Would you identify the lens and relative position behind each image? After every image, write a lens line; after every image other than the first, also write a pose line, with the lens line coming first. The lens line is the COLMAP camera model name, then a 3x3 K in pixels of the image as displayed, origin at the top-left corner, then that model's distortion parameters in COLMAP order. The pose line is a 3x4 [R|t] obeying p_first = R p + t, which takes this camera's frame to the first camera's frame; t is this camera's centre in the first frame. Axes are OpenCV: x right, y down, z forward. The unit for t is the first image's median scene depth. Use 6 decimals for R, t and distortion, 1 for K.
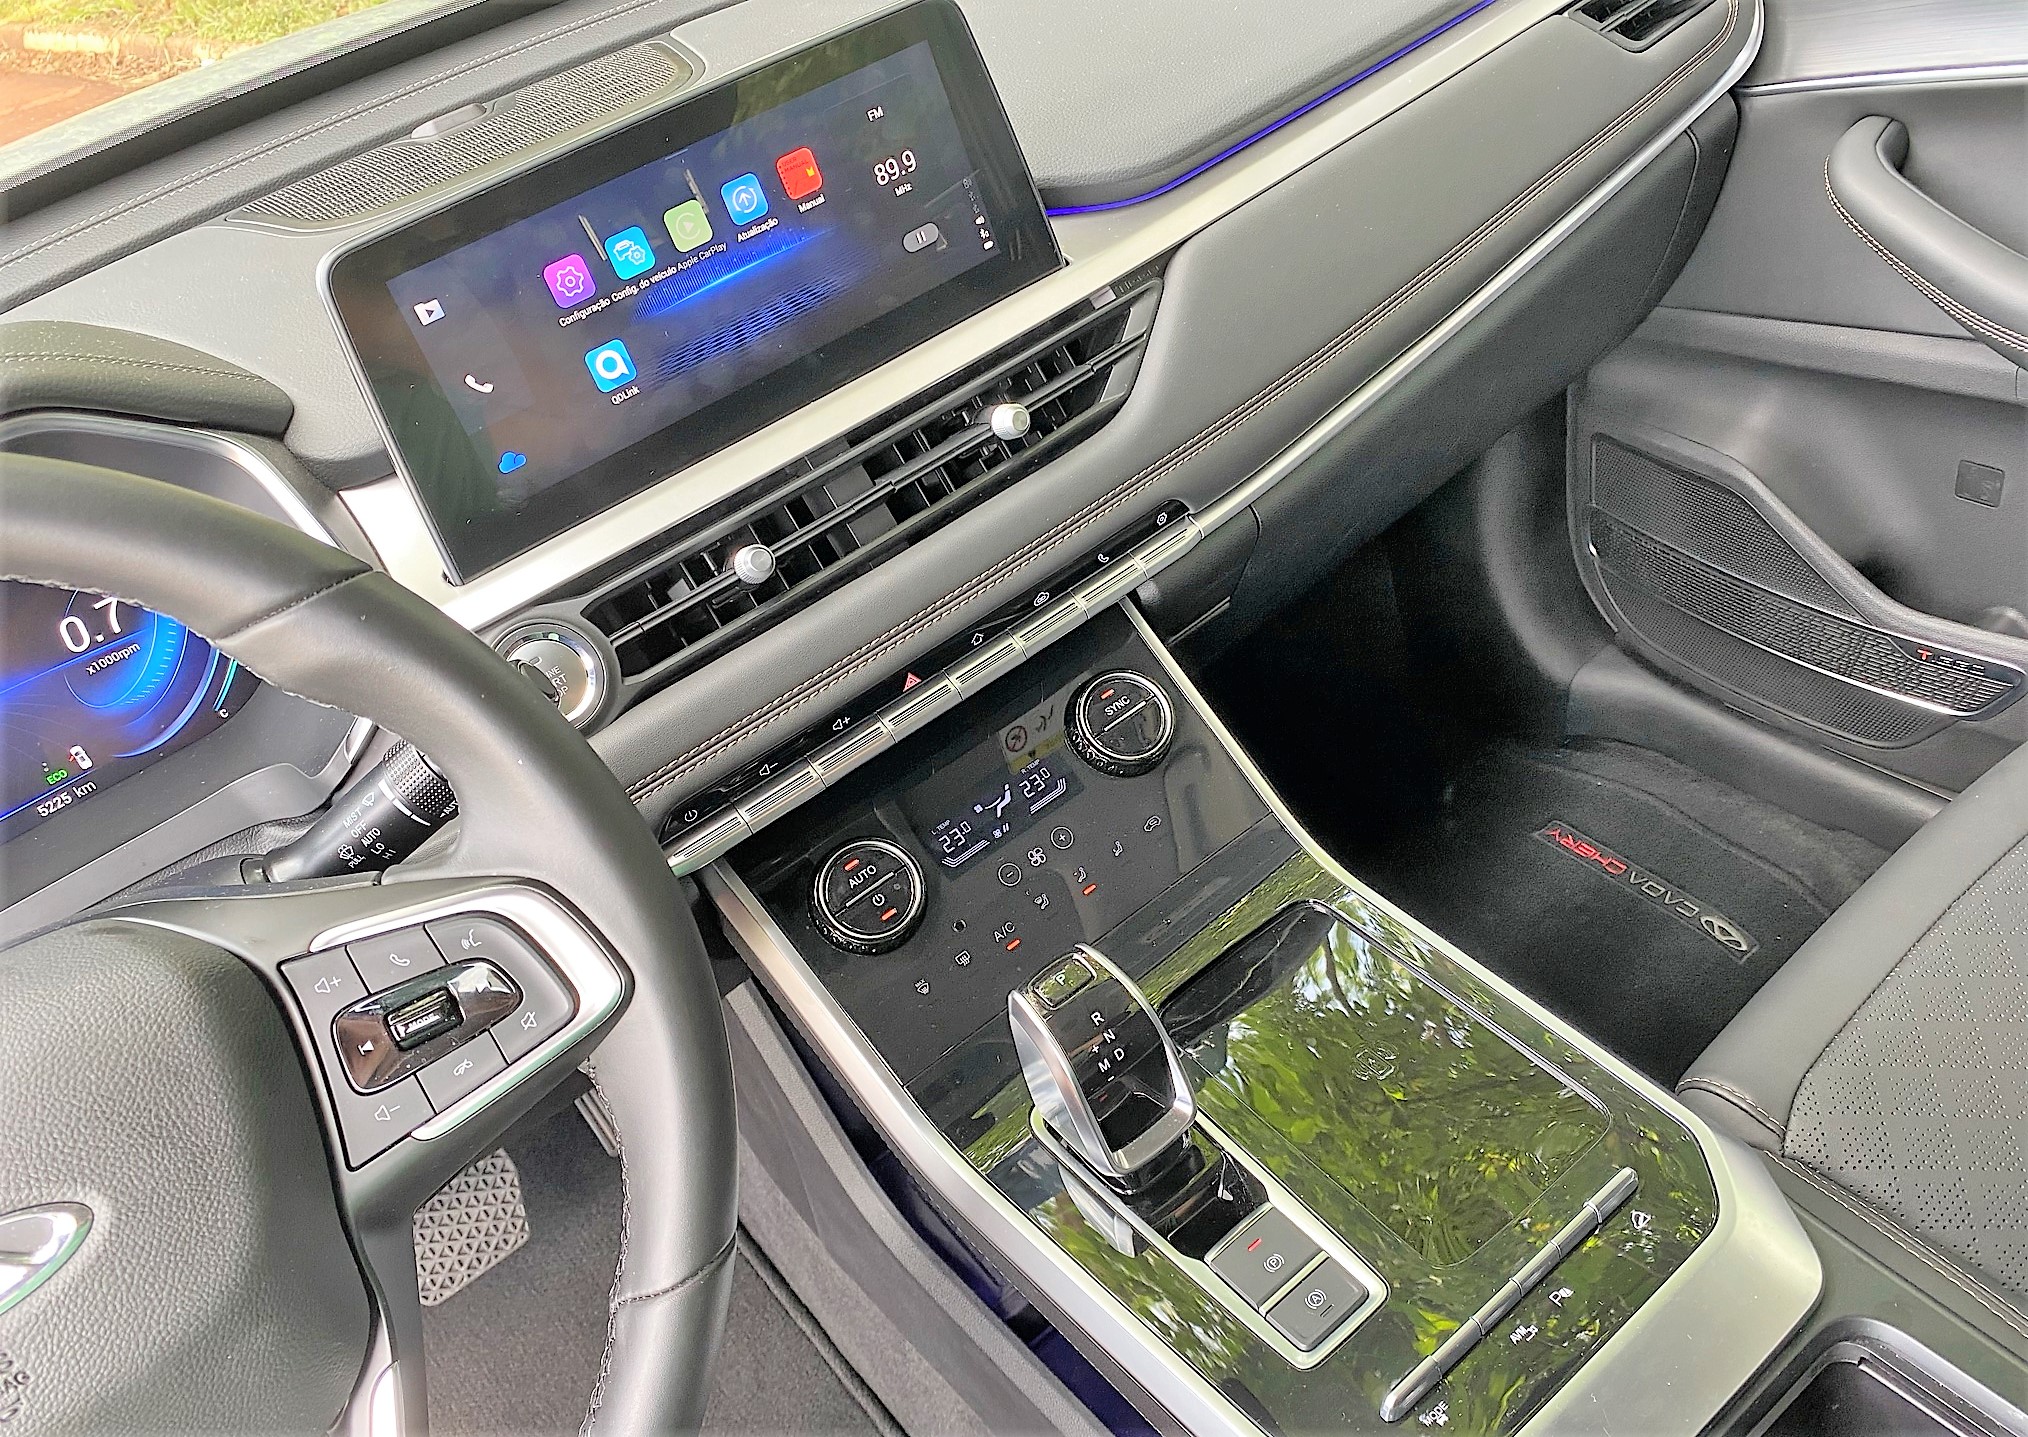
lens RADIAL K [[1567.1, 0, 1019.3], [0, 1567.1, 749.7], [0, 0, 1]] dist [0.087888, -0.180501]
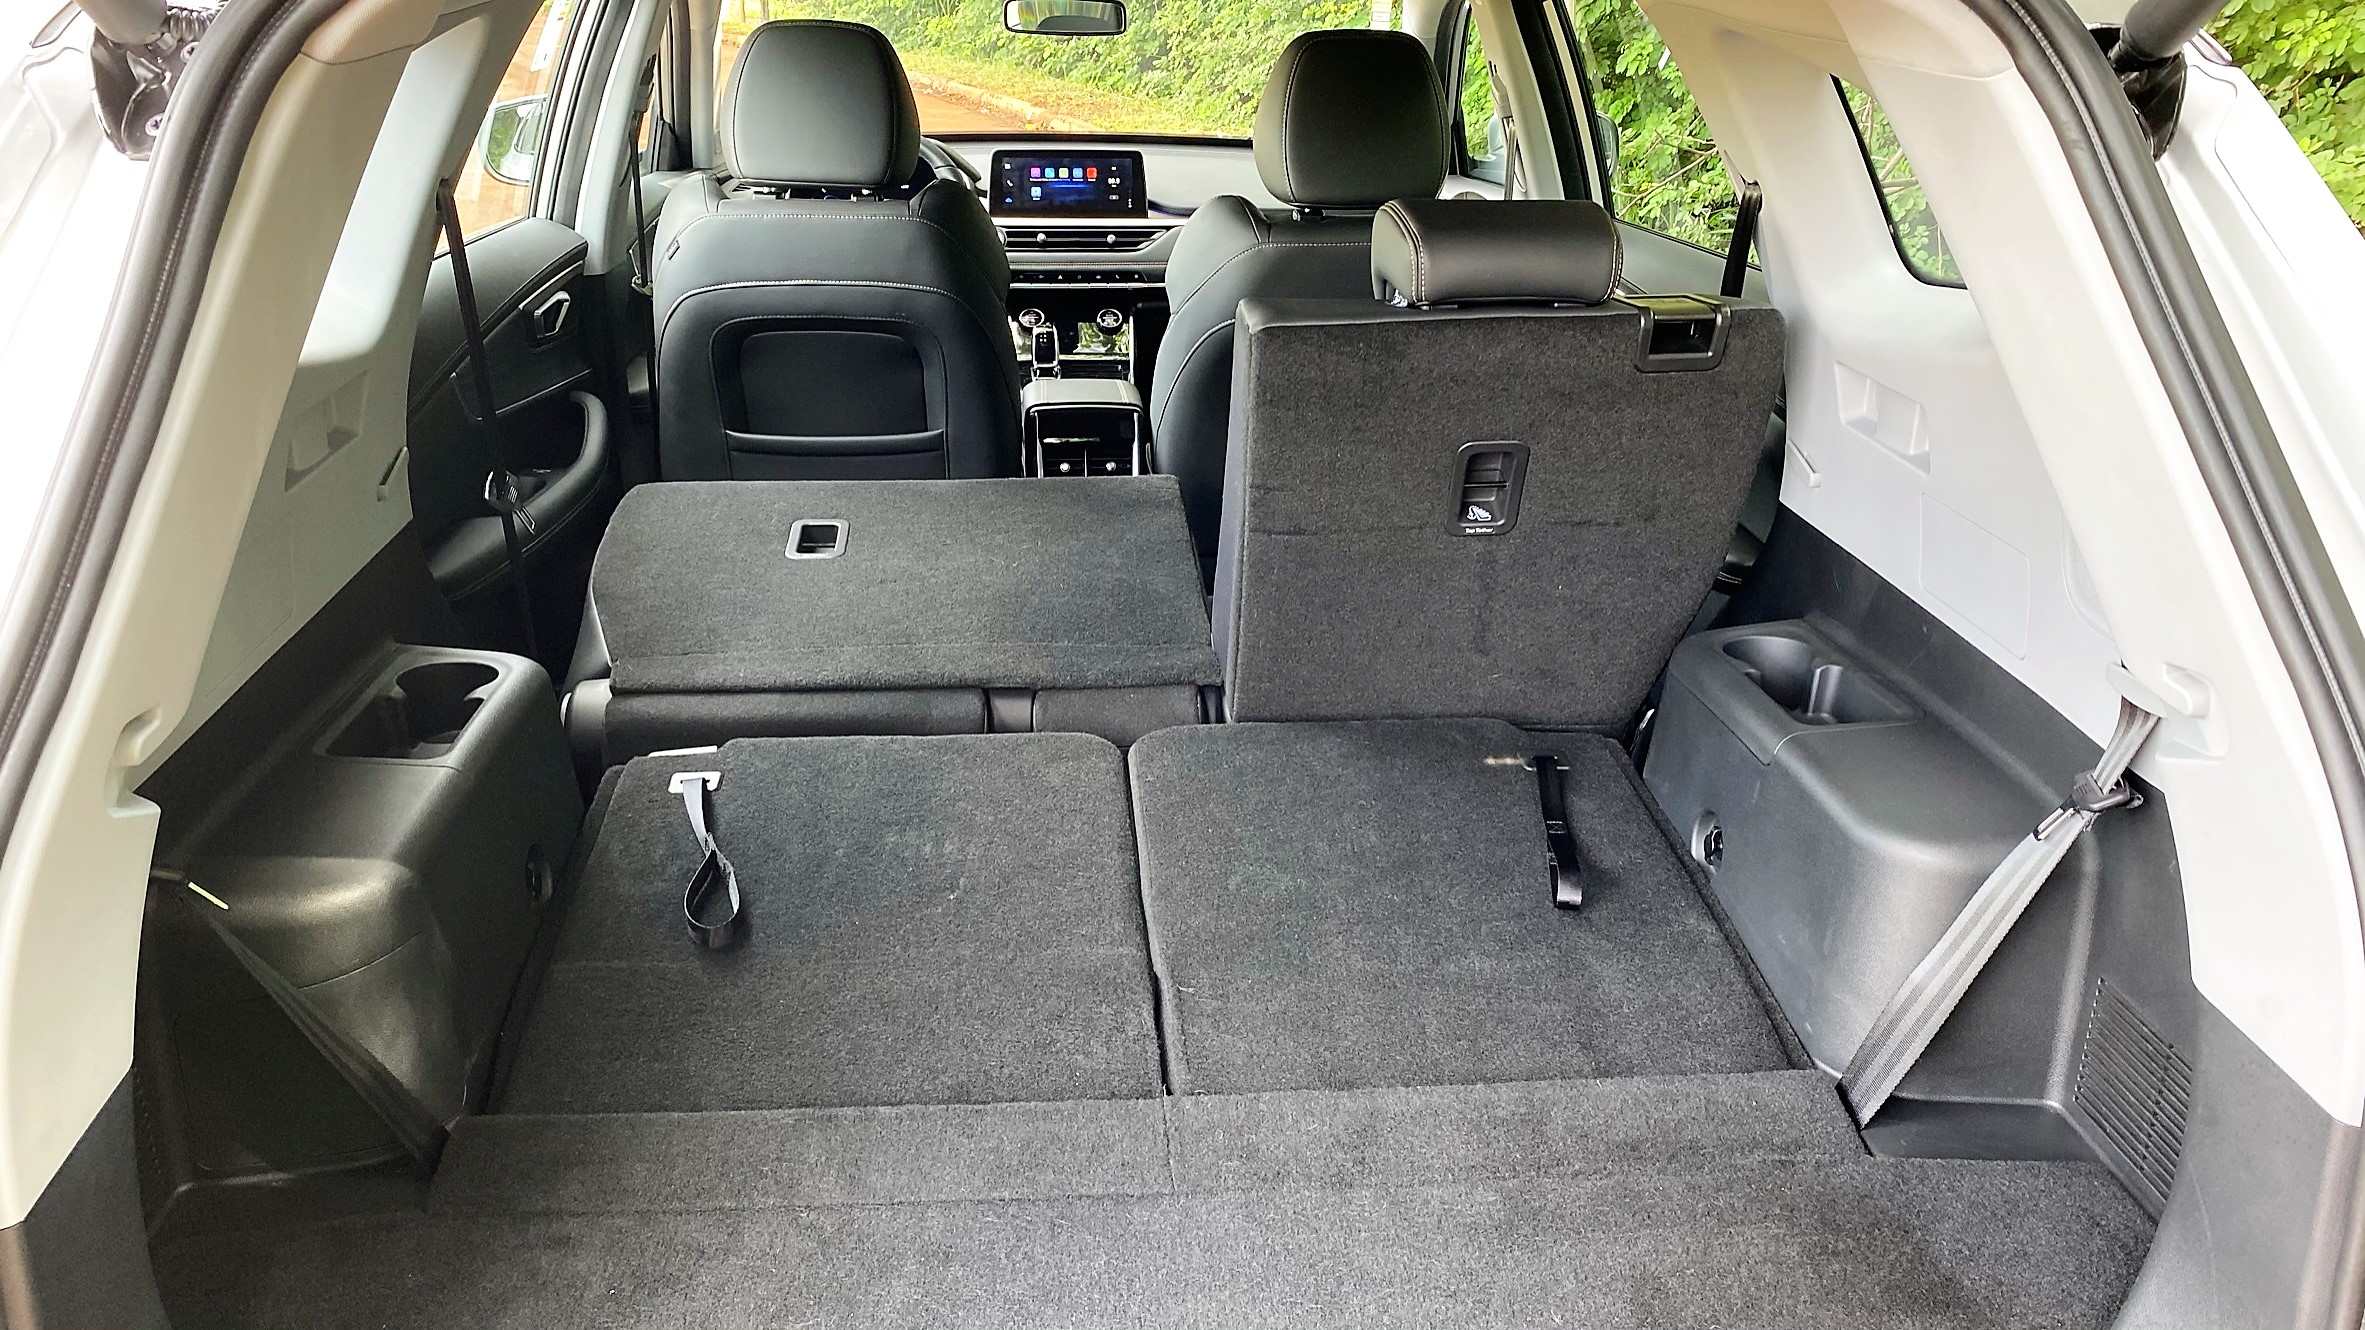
lens RADIAL K [[1804.3, 0, 1182.5], [0, 1804.3, 665.0], [0, 0, 1]] dist [0.018741, -0.010201]
pose [[0.821253, 0.410284, -0.396498, 2.668052], [-0.495200, 0.857726, -0.138143, 1.420096], [0.283409, 0.309797, 0.907582, -3.170959]]
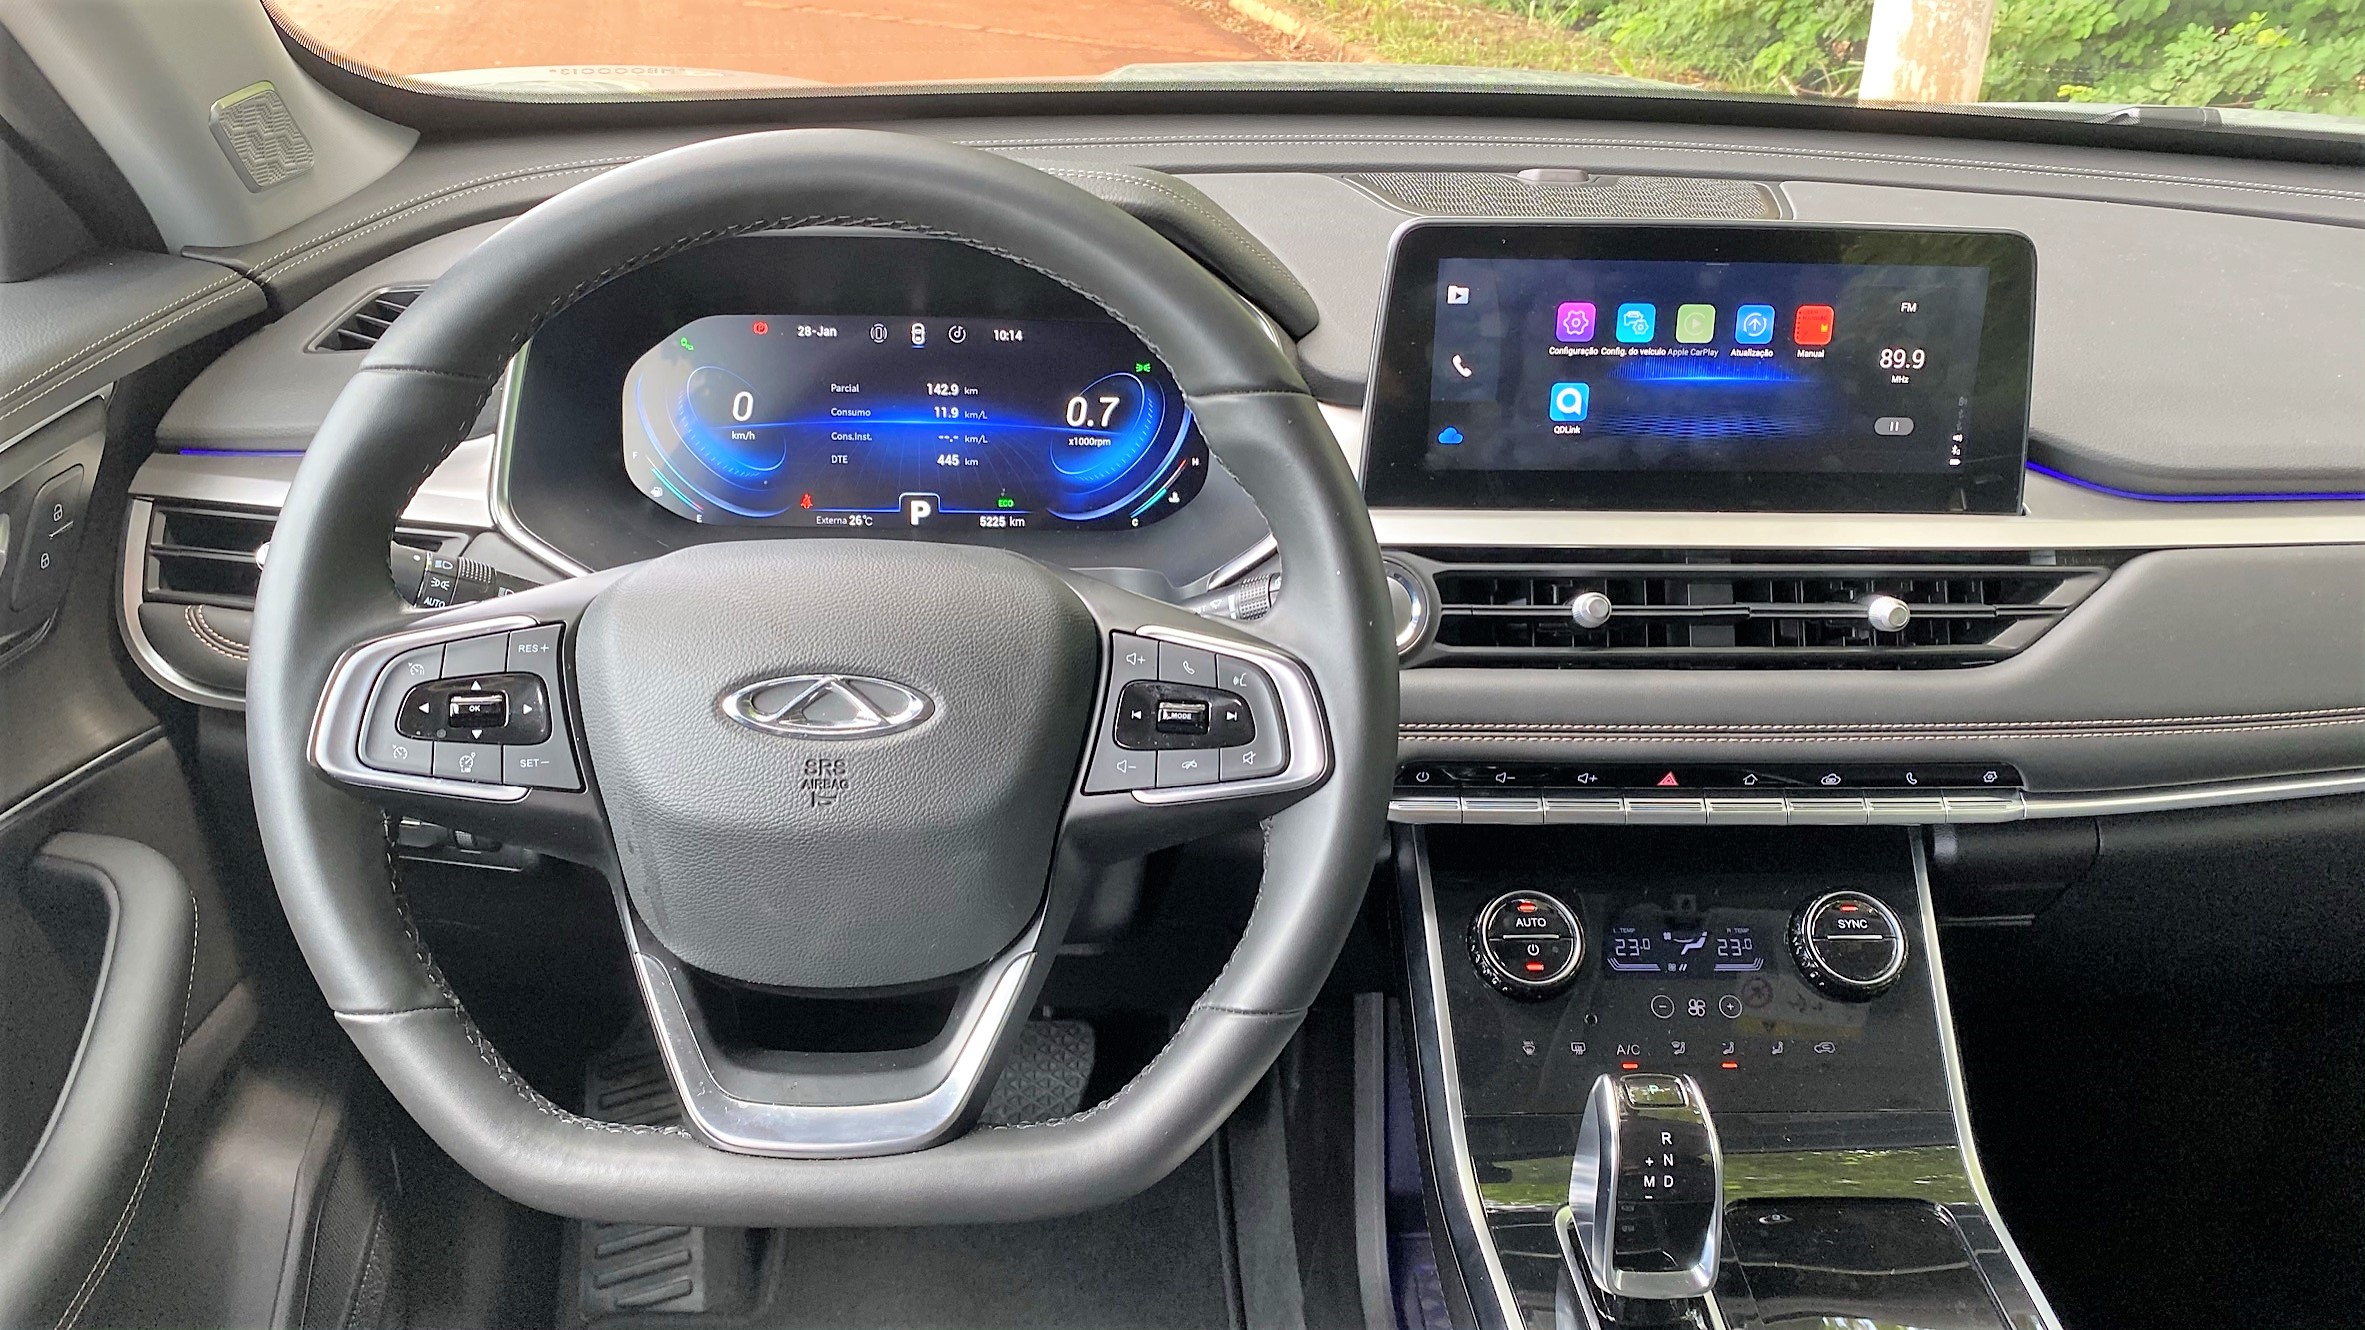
lens RADIAL K [[1801.6, 0, 1182.5], [0, 1801.6, 665.0], [0, 0, 1]] dist [0.076442, -0.178019]
pose [[0.798936, 0.461852, -0.385219, 0.098009], [-0.520919, 0.851534, -0.059443, 0.128223], [0.300573, 0.248159, 0.920909, -0.210898]]
